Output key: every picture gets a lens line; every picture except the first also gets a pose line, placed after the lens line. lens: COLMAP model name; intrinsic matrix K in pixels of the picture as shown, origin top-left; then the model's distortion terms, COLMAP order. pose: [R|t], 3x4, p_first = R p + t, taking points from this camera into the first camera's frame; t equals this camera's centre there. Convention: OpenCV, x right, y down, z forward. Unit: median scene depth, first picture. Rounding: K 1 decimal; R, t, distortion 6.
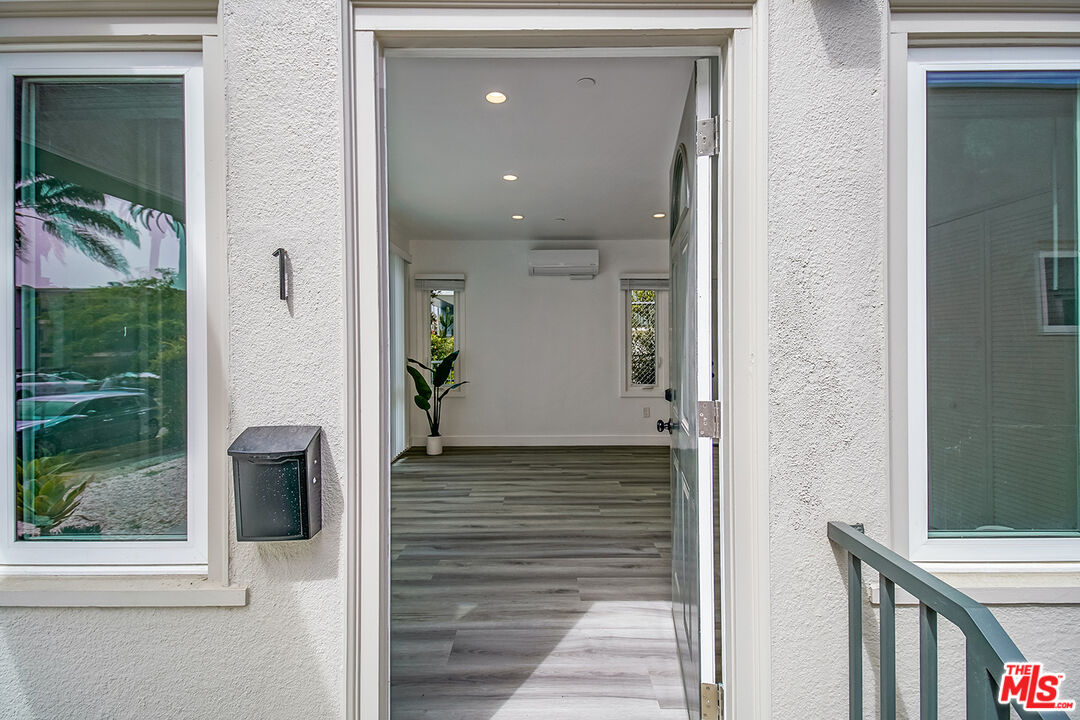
lens RADIAL K [[484.0, 0, 532.8], [0, 484.0, 346.6], [0, 0, 1]] dist [0.019253, -0.008162]
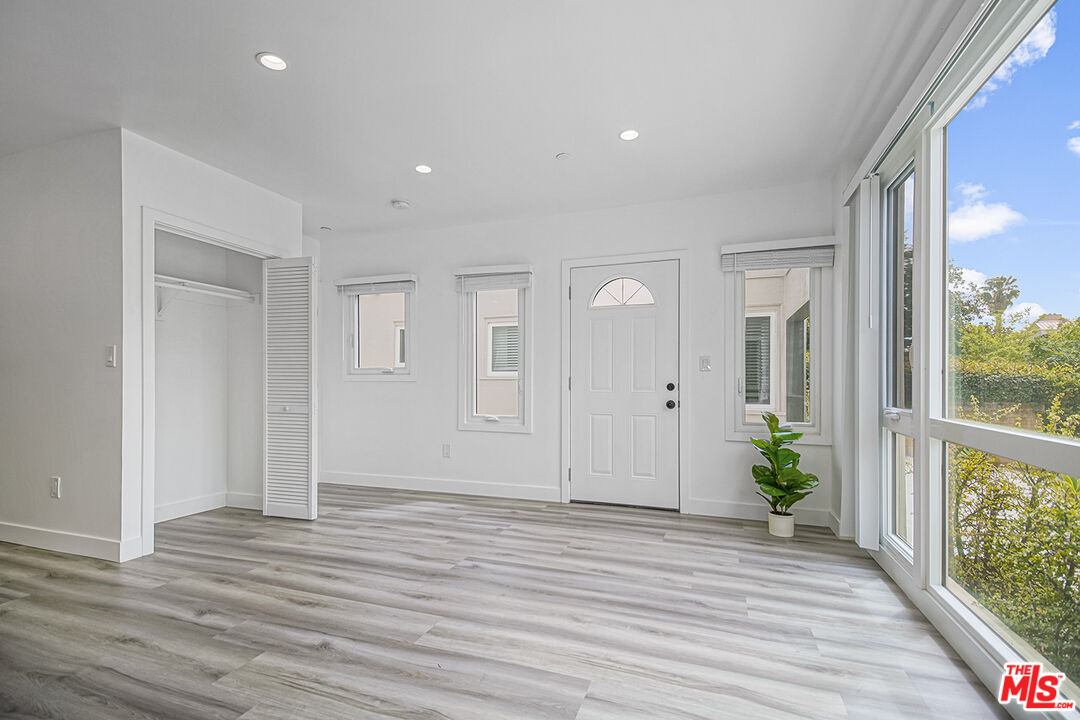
lens RADIAL K [[484.0, 0, 561.2], [0, 484.0, 379.9], [0, 0, 1]] dist [0.019253, -0.008162]
pose [[-0.955512, 0.005415, 0.294902, -0.181737], [0.007534, 0.999953, 0.006050, 0.043943], [-0.294856, 0.008003, -0.955508, 1.518962]]
